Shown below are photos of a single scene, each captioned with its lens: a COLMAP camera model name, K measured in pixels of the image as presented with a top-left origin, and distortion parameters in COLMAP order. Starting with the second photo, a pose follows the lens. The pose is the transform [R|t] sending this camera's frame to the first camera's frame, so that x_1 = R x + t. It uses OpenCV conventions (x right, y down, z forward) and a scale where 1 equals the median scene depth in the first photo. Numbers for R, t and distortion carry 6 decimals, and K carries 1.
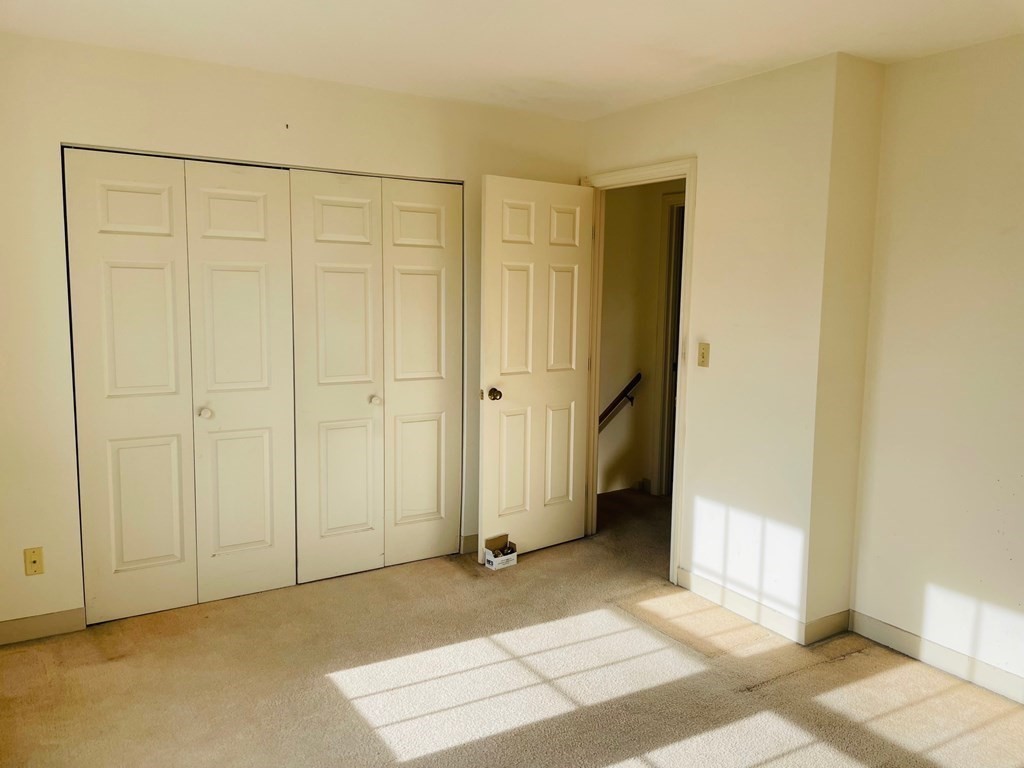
lens RADIAL K [[778.0, 0, 514.7], [0, 778.0, 378.2], [0, 0, 1]] dist [0.081354, -0.124245]
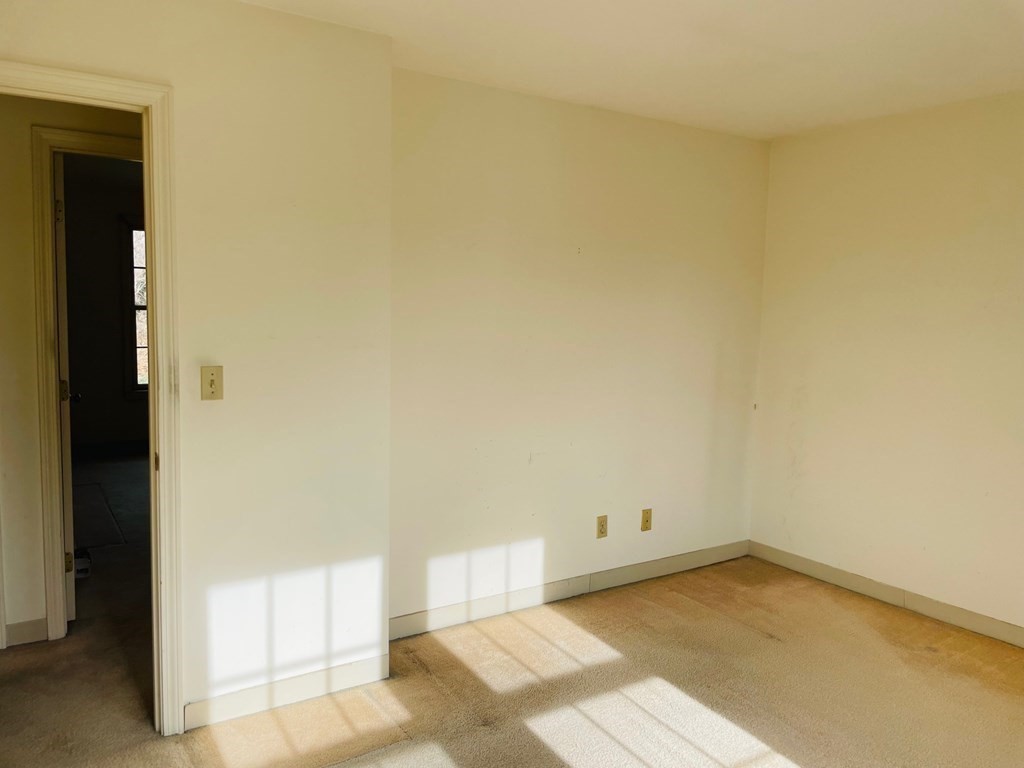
lens RADIAL K [[778.0, 0, 514.7], [0, 778.0, 378.2], [0, 0, 1]] dist [0.081354, -0.124245]
pose [[-0.026014, -0.114870, 0.993040, -0.464286], [0.091648, 0.988919, 0.116794, -0.092082], [-0.995452, 0.094049, -0.015198, 0.757781]]
